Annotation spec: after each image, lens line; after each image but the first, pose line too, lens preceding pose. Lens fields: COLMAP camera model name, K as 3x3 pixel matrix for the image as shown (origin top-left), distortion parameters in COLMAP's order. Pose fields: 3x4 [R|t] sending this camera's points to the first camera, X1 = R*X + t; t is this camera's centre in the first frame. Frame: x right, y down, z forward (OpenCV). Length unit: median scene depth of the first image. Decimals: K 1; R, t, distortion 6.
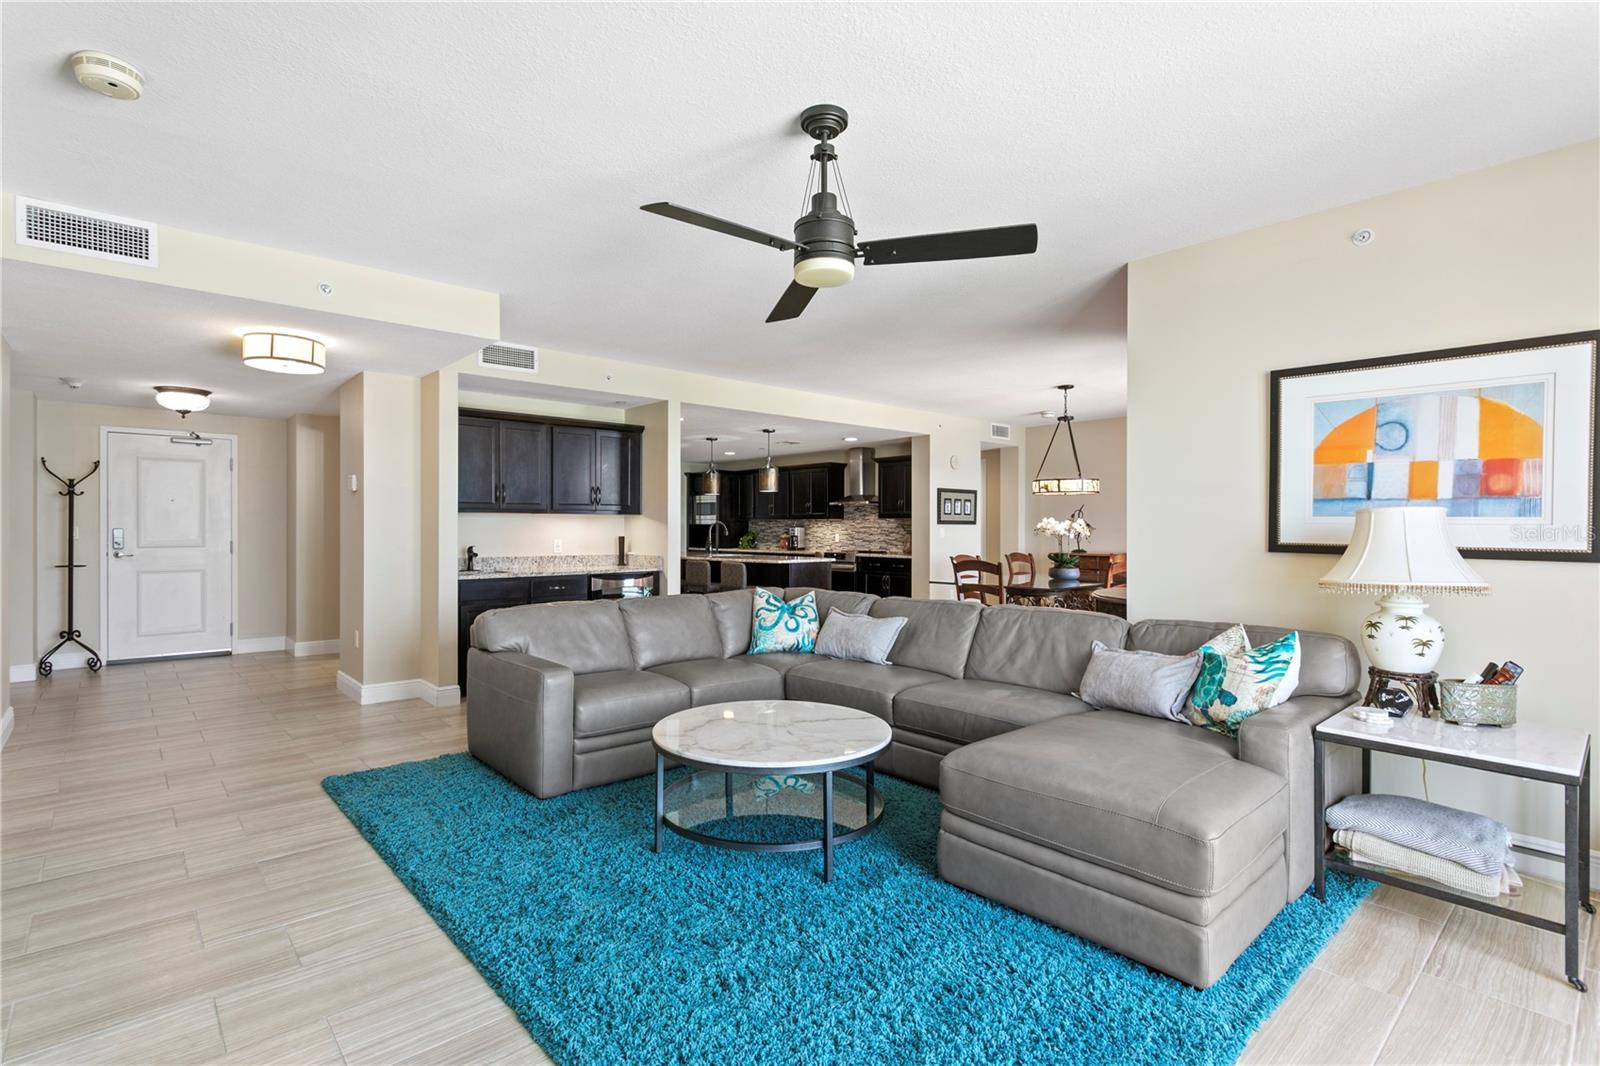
lens RADIAL K [[757.0, 0, 775.2], [0, 757.0, 530.6], [0, 0, 1]] dist [-0.001711, 0.004251]
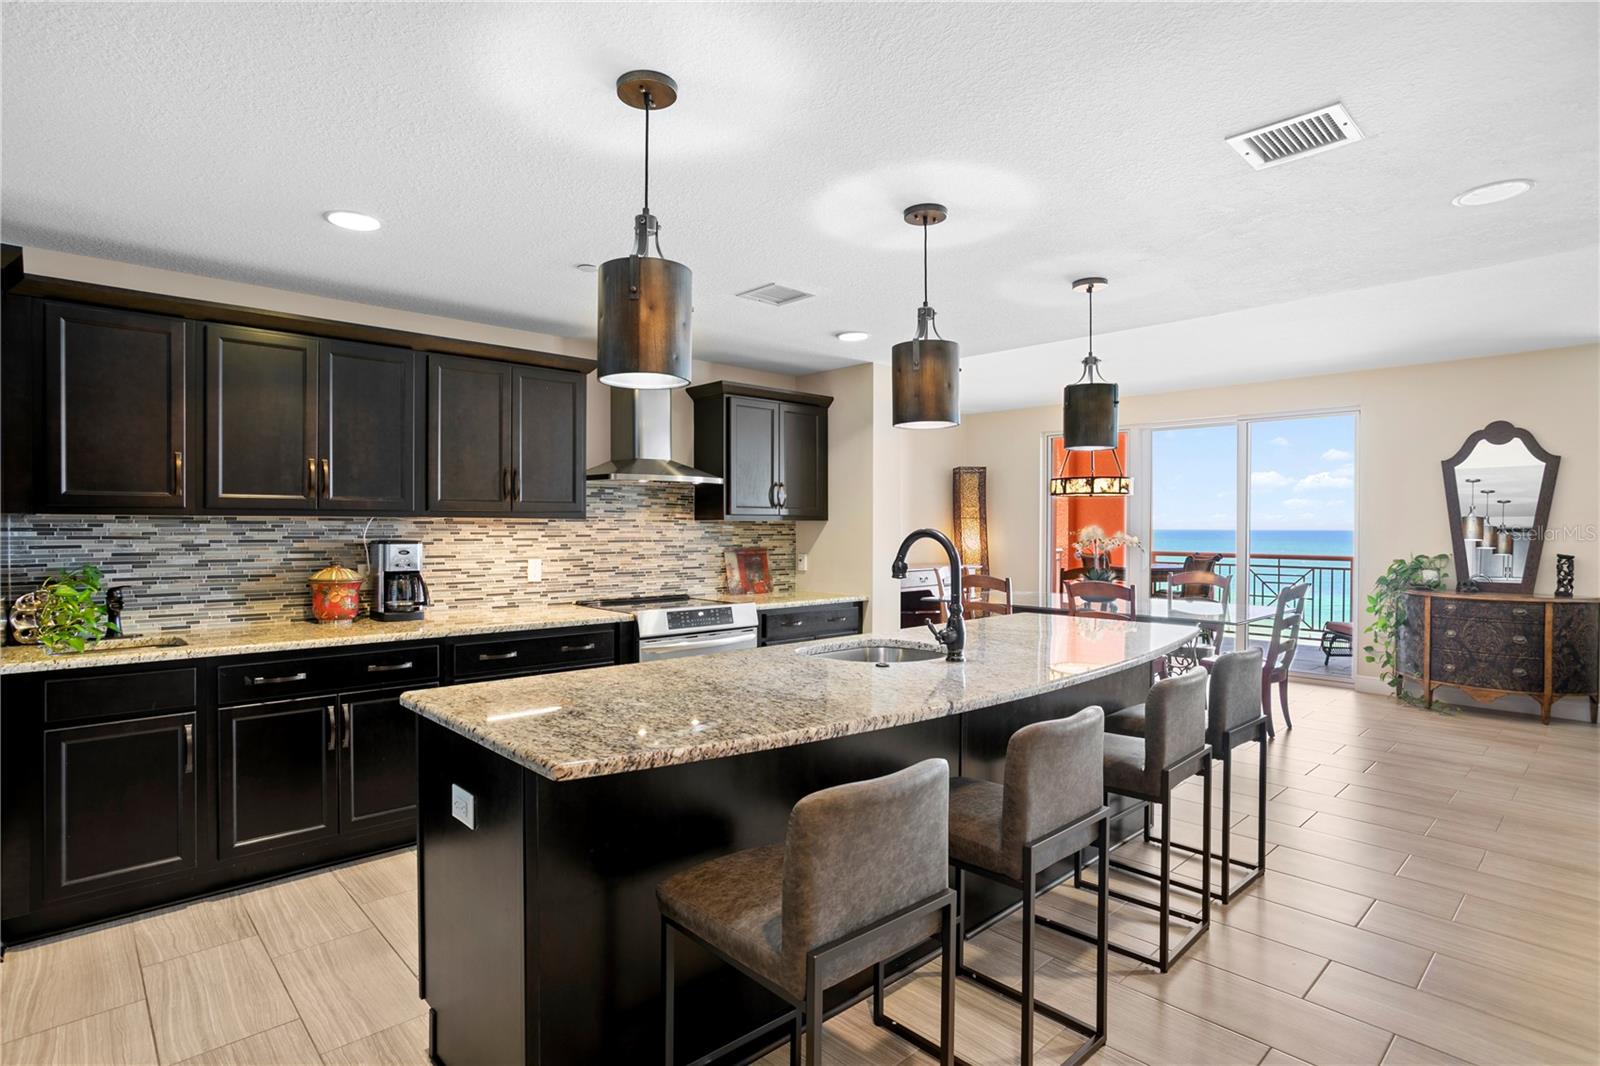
lens RADIAL K [[819.3, 0, 776.0], [0, 819.3, 533.3], [0, 0, 1]] dist [-0.048441, 0.031957]
pose [[-0.024266, -0.009184, 0.999663, -0.518381], [0.001877, 0.999956, 0.009232, -0.019225], [-0.999704, 0.002100, -0.024248, 1.500586]]
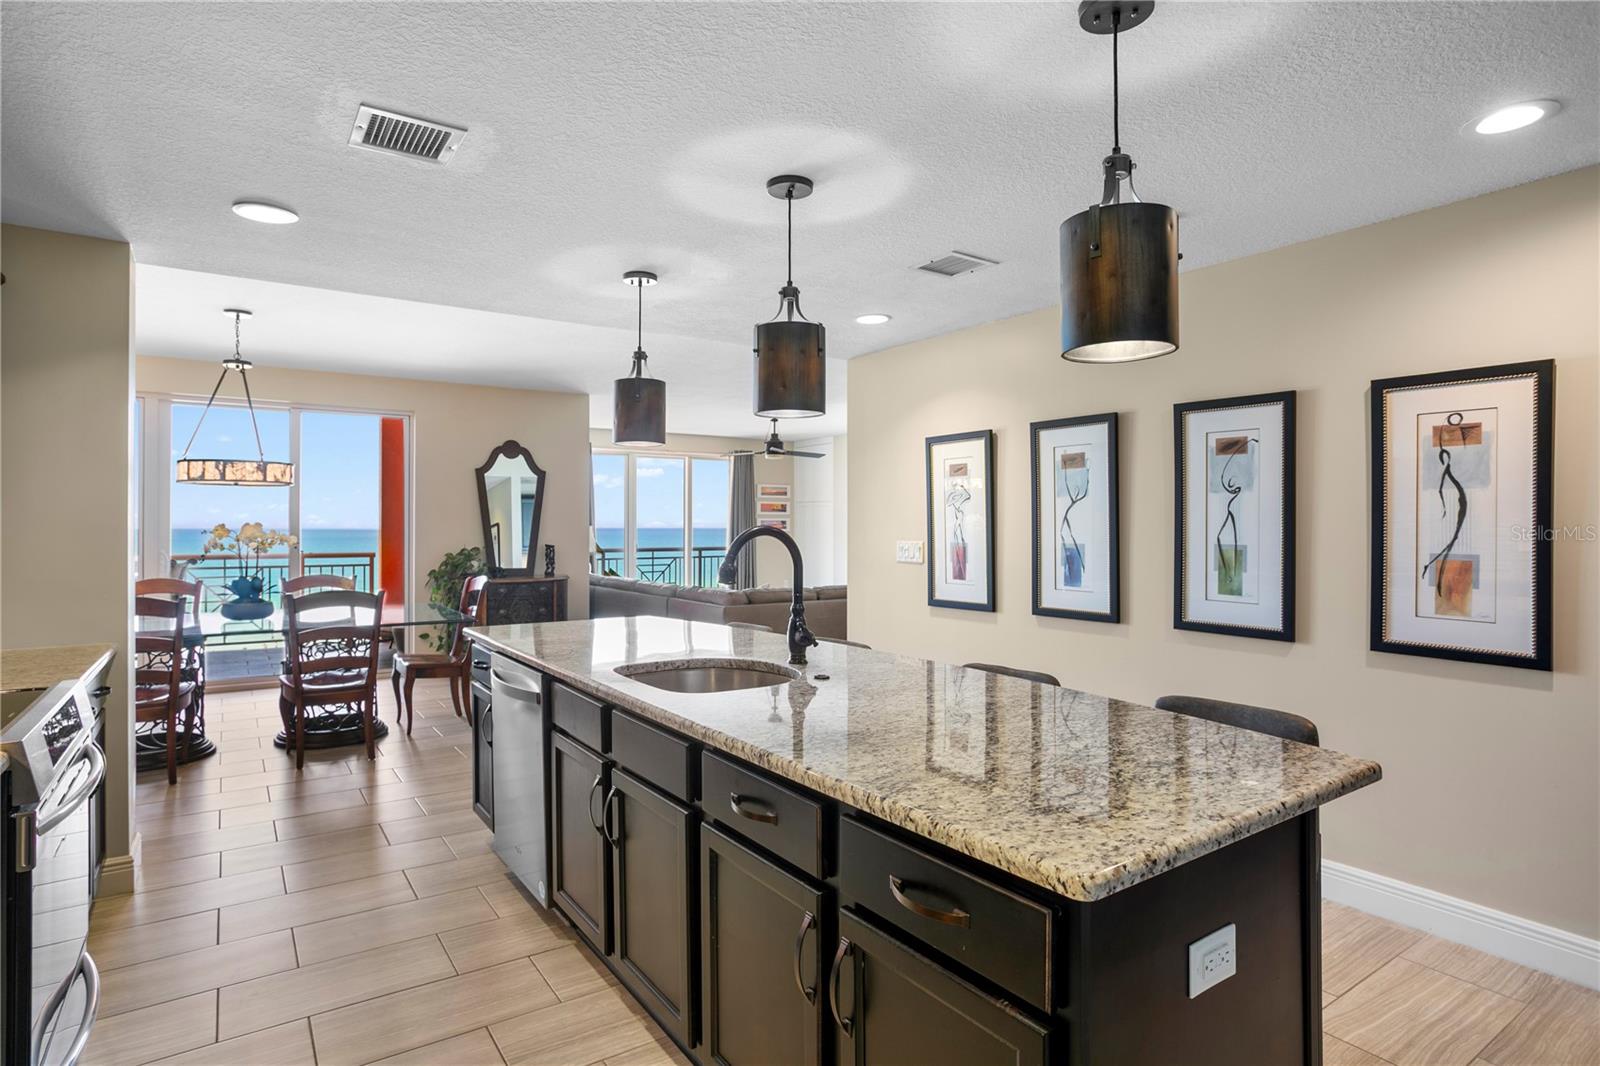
lens RADIAL K [[849.6, 0, 751.4], [0, 849.6, 524.1], [0, 0, 1]] dist [-0.002399, -0.000284]
pose [[-0.986971, -0.000492, 0.160896, -0.167019], [-0.000295, 0.999999, 0.001249, -0.018278], [-0.160896, 0.001186, -0.986971, 1.801945]]
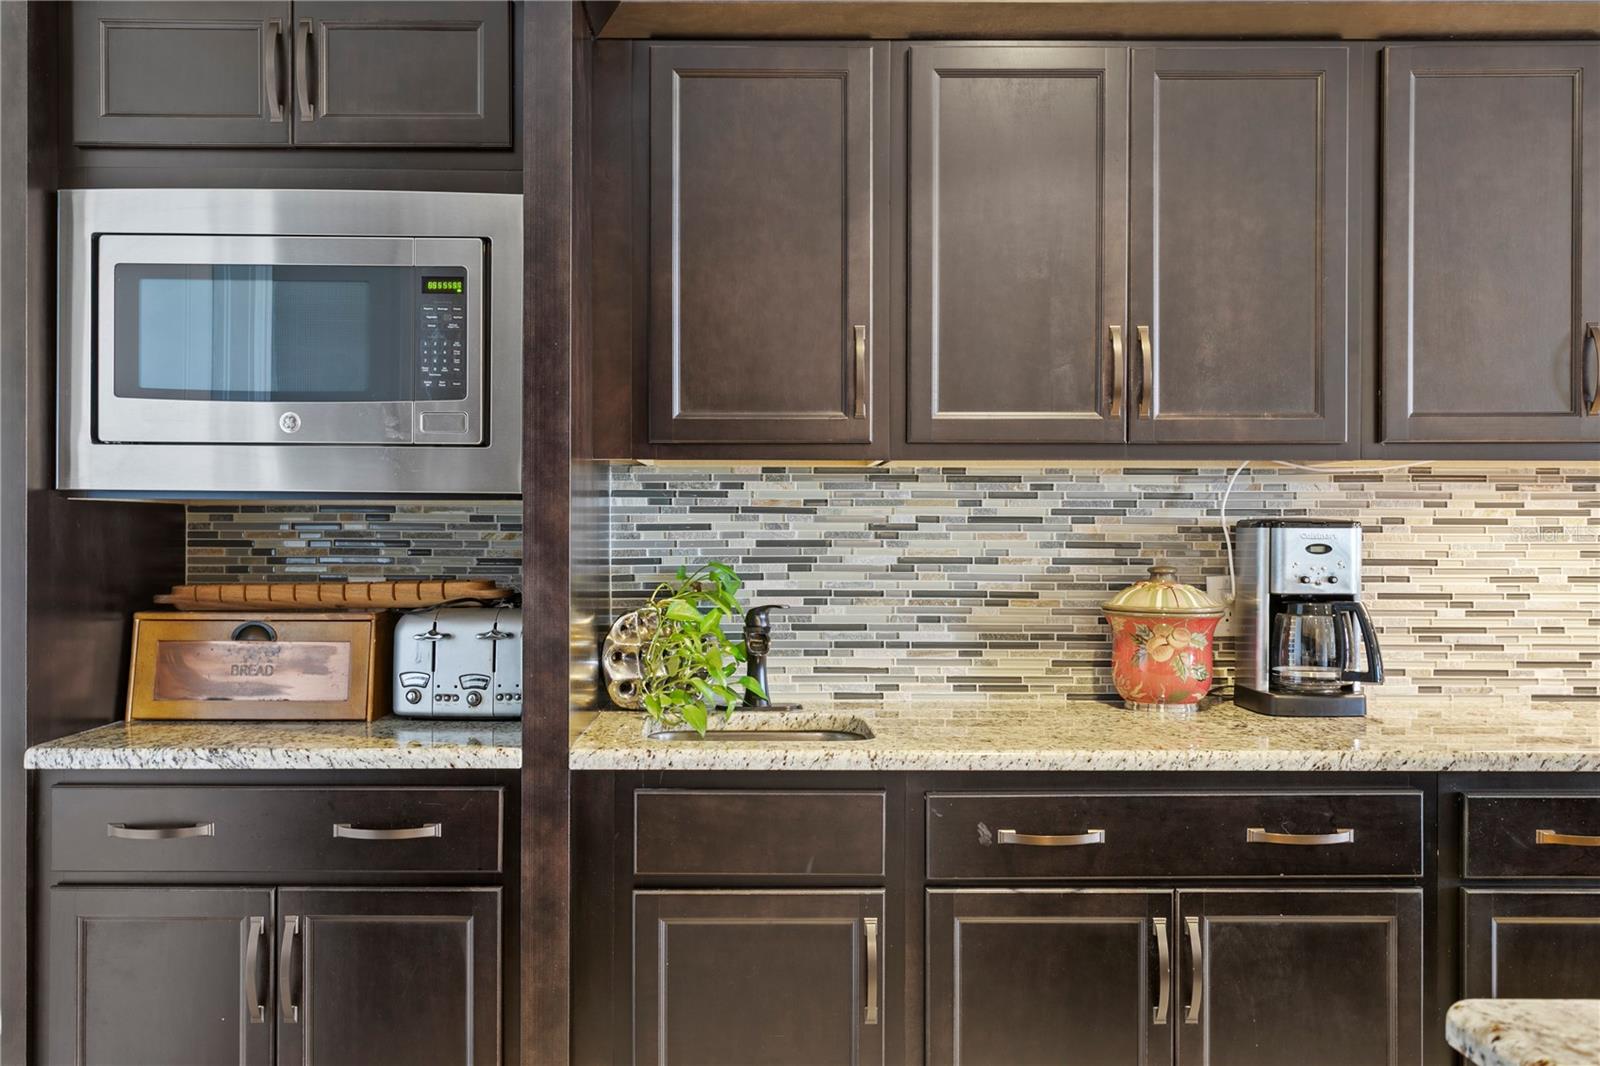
lens RADIAL K [[1414.3, 0, 760.4], [0, 1414.3, 536.0], [0, 0, 1]] dist [0.004165, 0.003182]
pose [[0.653636, -0.002841, 0.756804, -0.355691], [0.003132, 0.999995, 0.001050, -0.005724], [-0.756803, 0.001684, 0.653641, 1.602158]]
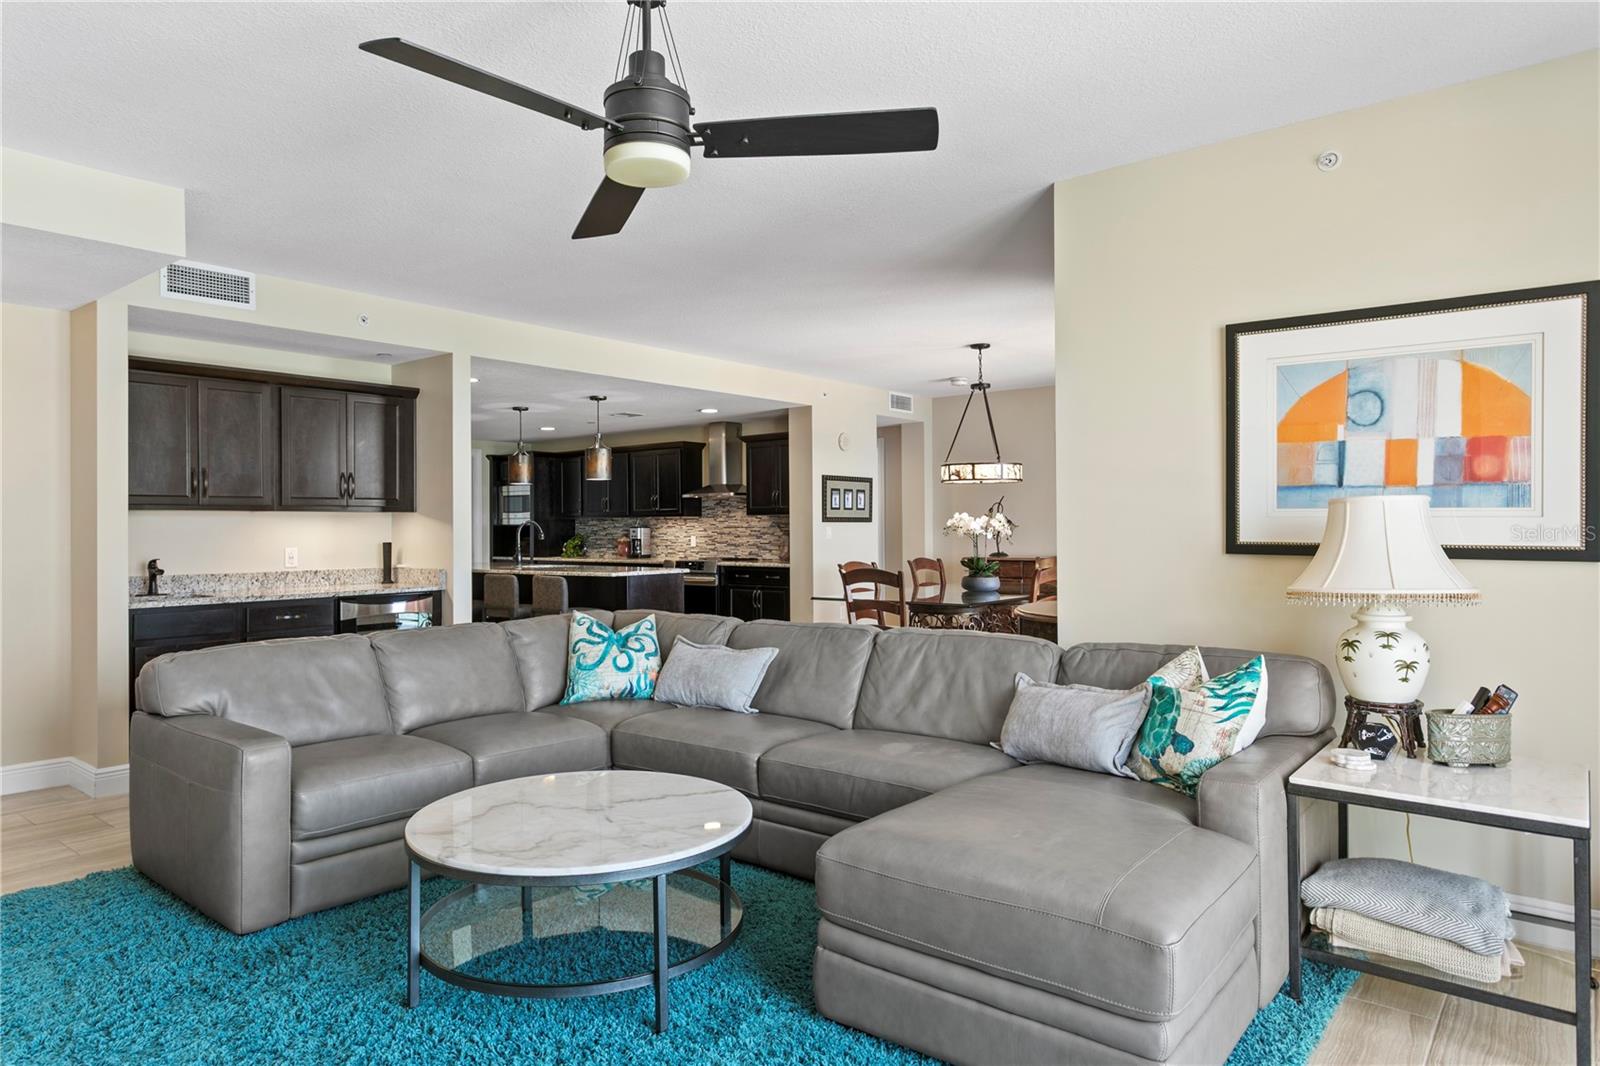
lens RADIAL K [[981.9, 0, 772.8], [0, 981.9, 523.9], [0, 0, 1]] dist [-0.007606, 0.003739]
pose [[0.987884, -0.007895, 0.154991, 0.013862], [0.009142, 0.999931, -0.007333, 0.000150], [-0.154923, 0.008661, 0.987889, 0.032890]]
